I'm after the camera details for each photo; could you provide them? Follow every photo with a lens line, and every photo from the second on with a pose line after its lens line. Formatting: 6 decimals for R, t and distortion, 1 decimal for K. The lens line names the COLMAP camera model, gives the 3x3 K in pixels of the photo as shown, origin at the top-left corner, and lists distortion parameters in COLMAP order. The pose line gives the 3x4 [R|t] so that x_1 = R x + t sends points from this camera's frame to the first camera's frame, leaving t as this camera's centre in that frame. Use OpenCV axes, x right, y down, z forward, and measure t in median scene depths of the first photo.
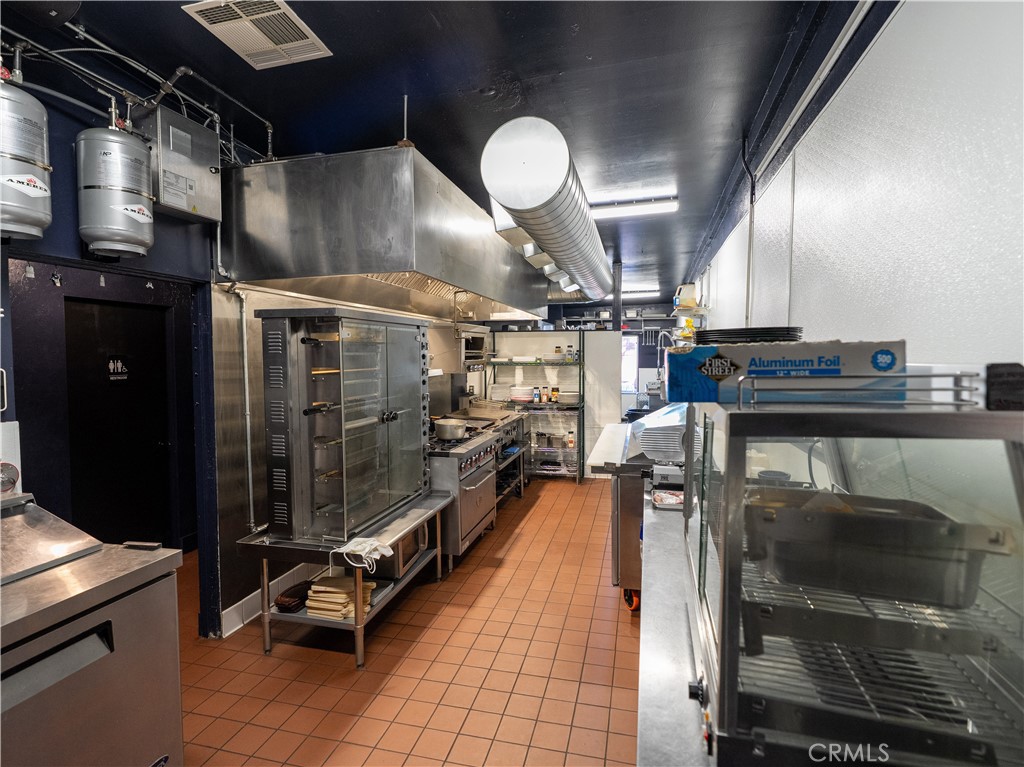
lens RADIAL K [[517.1, 0, 510.3], [0, 517.1, 382.5], [0, 0, 1]] dist [0.001451, -0.000689]
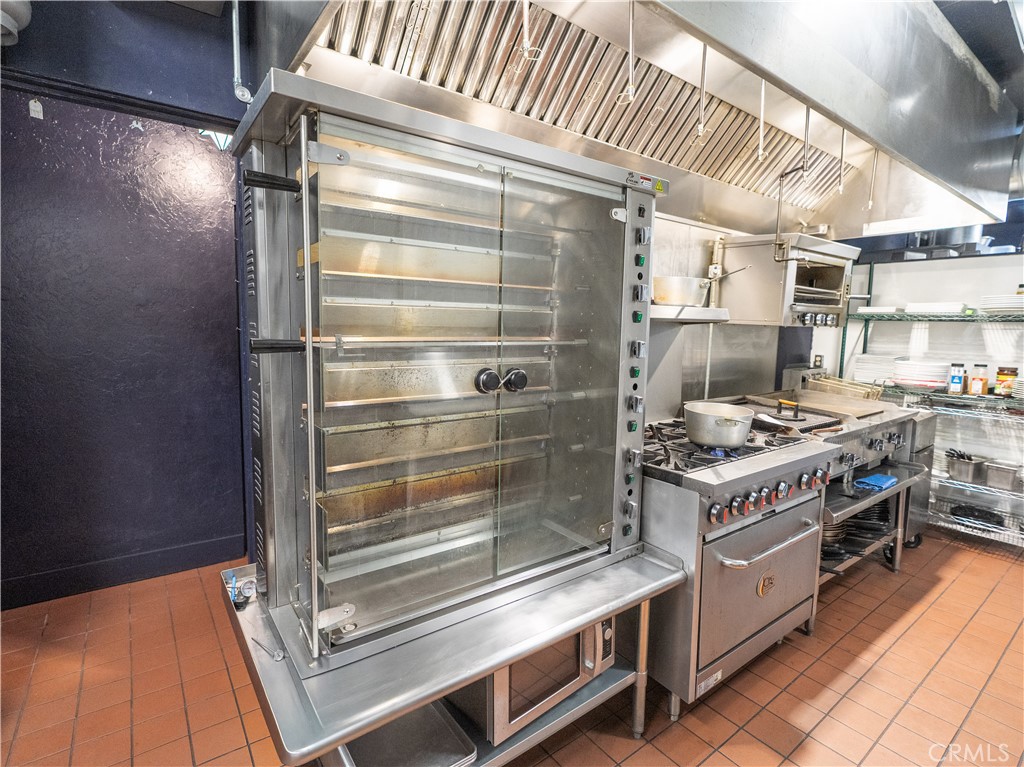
lens RADIAL K [[517.1, 0, 512.0], [0, 517.1, 379.9], [0, 0, 1]] dist [0.001451, -0.000689]
pose [[0.784489, 0.089425, -0.613661, 0.022118], [-0.060258, 0.995858, 0.068087, 0.019057], [0.617208, -0.016435, 0.786628, 0.357705]]
